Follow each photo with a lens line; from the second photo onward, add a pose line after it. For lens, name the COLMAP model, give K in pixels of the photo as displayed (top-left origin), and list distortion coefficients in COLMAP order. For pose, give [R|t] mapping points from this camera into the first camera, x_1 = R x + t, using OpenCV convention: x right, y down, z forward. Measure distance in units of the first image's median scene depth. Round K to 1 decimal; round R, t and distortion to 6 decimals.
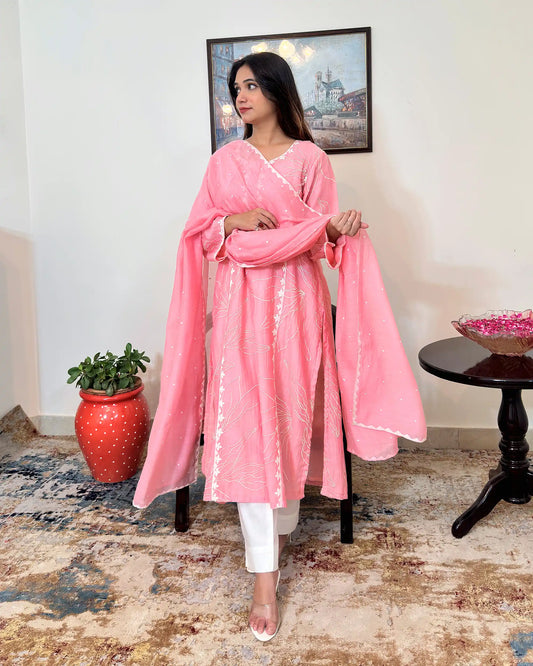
lens RADIAL K [[724.8, 0, 241.9], [0, 724.8, 234.8], [0, 0, 1]] dist [-0.002182, -0.020469]
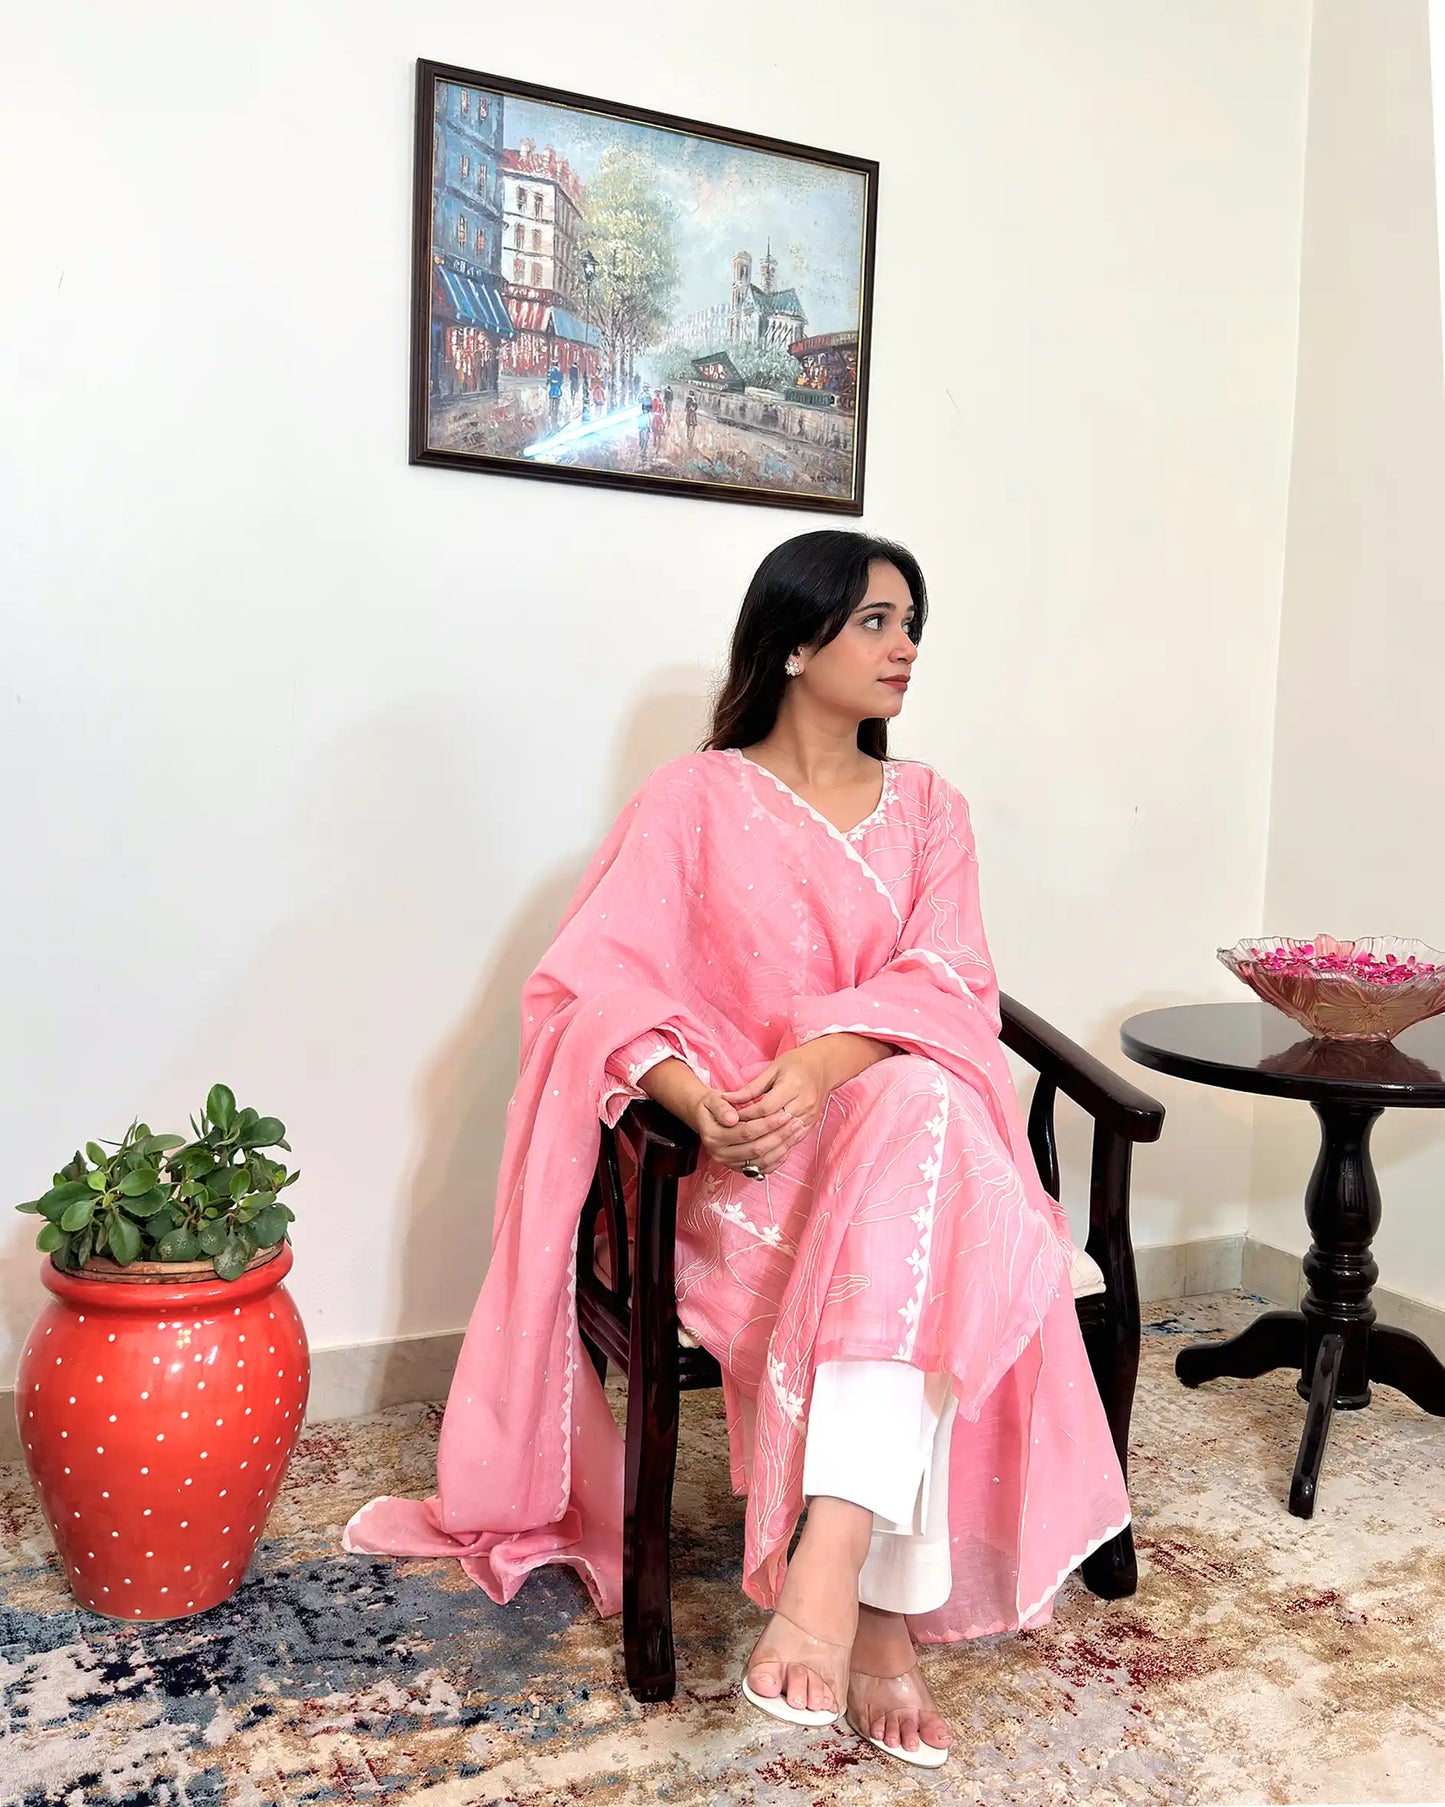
lens RADIAL K [[1792.7, 0, 724.4], [0, 1792.7, 926.8], [0, 0, 1]] dist [-0.010163, -0.001866]
pose [[0.774747, 0.010354, 0.632187, -0.505266], [-0.015927, 0.999868, 0.003143, 0.100625], [-0.632071, -0.012504, 0.774809, 0.433051]]
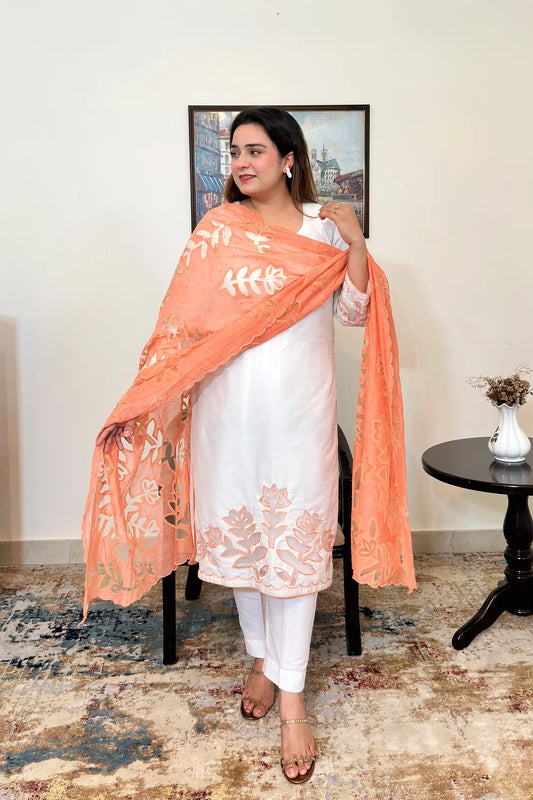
lens RADIAL K [[879.0, 0, 266.1], [0, 879.0, 298.6], [0, 0, 1]] dist [-0.008663, -0.012330]
pose [[0.967917, 0.009928, 0.251075, -0.274451], [-0.007804, 0.999925, -0.009454, -0.030520], [-0.251150, 0.007191, 0.967922, -0.069082]]
